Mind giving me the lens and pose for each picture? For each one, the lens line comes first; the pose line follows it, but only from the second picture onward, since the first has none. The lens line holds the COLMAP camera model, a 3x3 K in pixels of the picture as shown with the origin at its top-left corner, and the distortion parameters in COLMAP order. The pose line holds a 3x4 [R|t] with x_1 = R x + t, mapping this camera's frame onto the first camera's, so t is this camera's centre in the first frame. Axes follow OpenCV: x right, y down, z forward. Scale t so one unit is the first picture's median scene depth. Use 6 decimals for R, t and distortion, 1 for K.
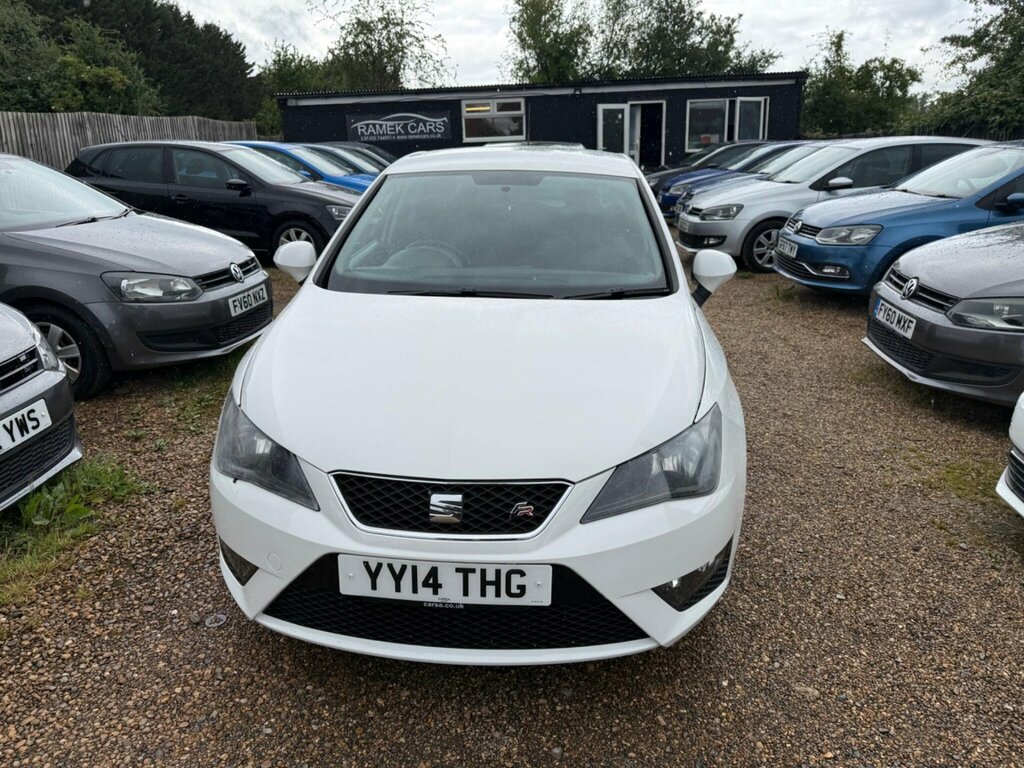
lens RADIAL K [[728.8, 0, 509.9], [0, 728.8, 383.4], [0, 0, 1]] dist [0.007153, -0.012235]
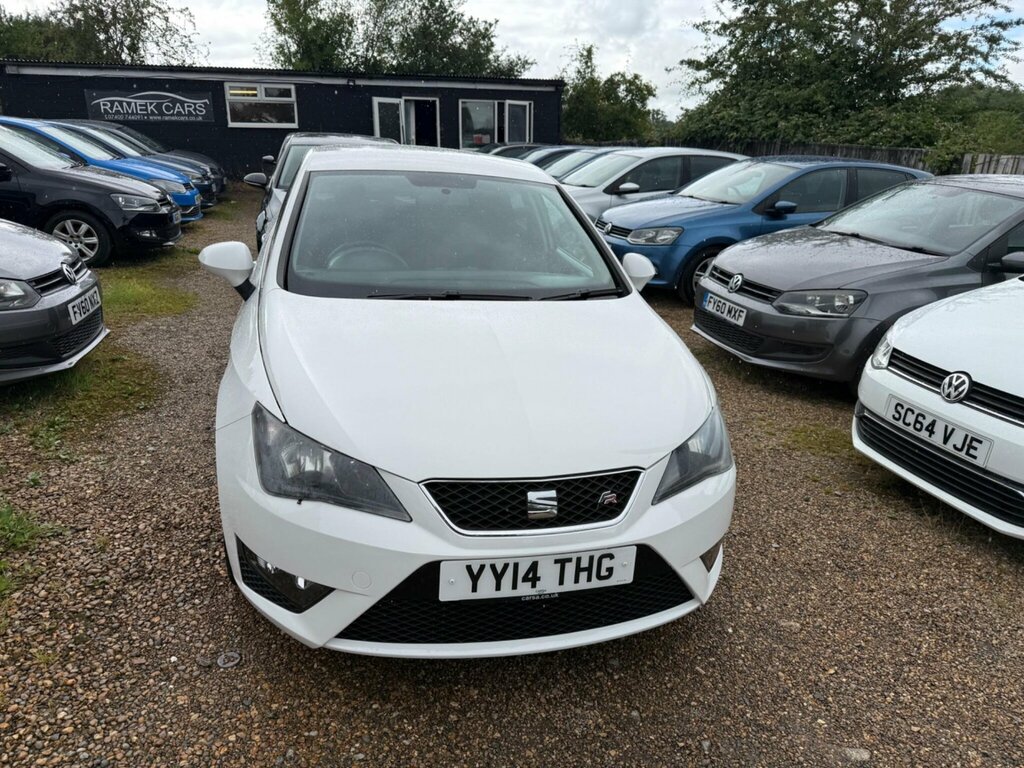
lens RADIAL K [[728.8, 0, 509.9], [0, 728.8, 383.4], [0, 0, 1]] dist [0.007153, -0.012235]
pose [[0.942888, -0.058006, 0.328021, -0.288999], [0.054838, 0.998316, 0.018908, -0.015780], [-0.328566, 0.000160, 0.944481, 0.015223]]
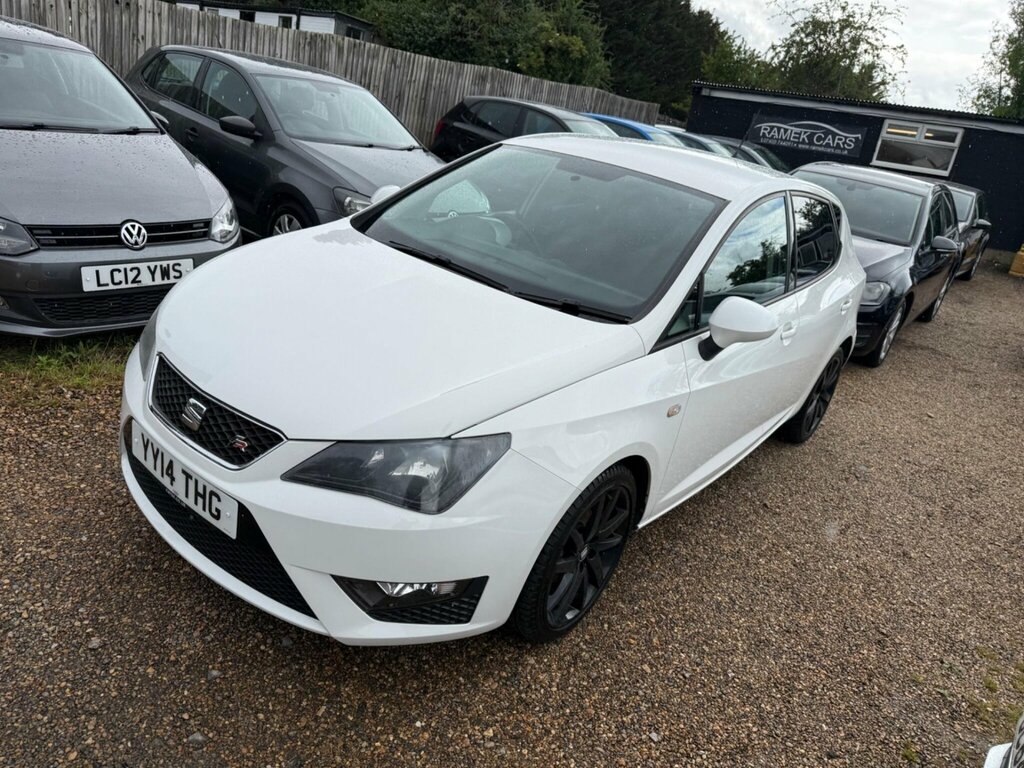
lens RADIAL K [[725.9, 0, 510.5], [0, 725.9, 388.5], [0, 0, 1]] dist [0.004898, -0.007263]
pose [[0.815686, 0.345030, -0.464339, 0.492261], [-0.338212, 0.935624, 0.101098, -0.085328], [0.469328, 0.074581, 0.879869, 0.160485]]
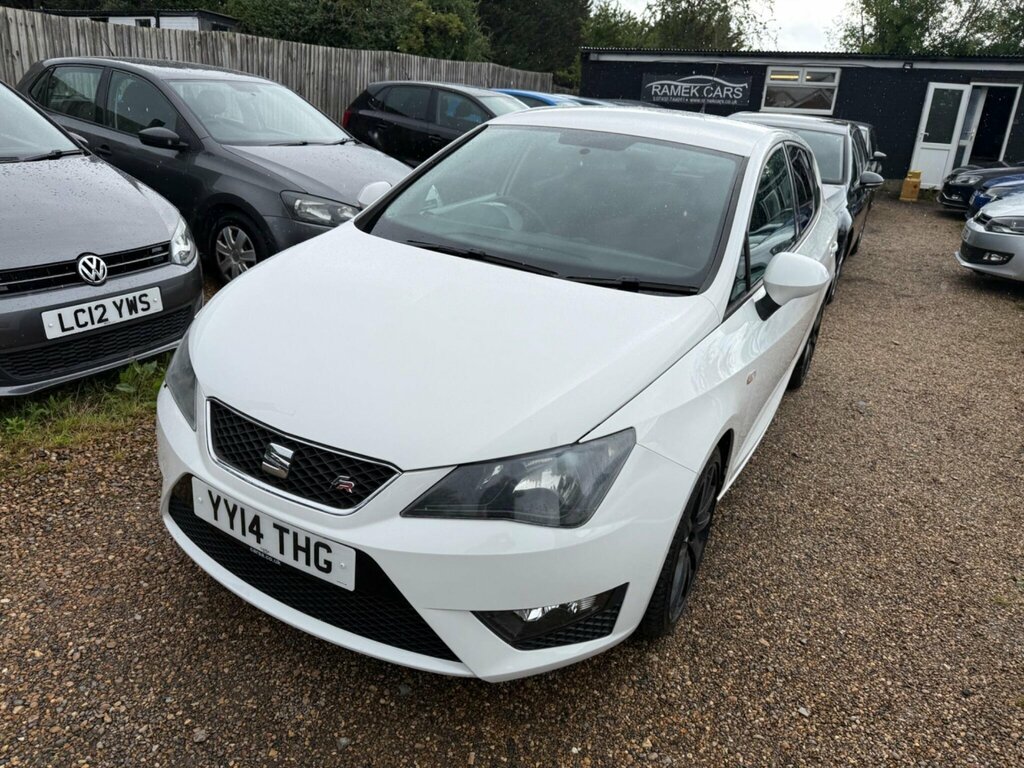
lens RADIAL K [[726.7, 0, 509.4], [0, 726.7, 377.5], [0, 0, 1]] dist [-0.002090, -0.001121]
pose [[0.906146, 0.223554, -0.359060, 0.318872], [-0.208708, 0.974689, 0.080142, -0.048995], [0.367888, 0.002319, 0.929867, 0.132234]]
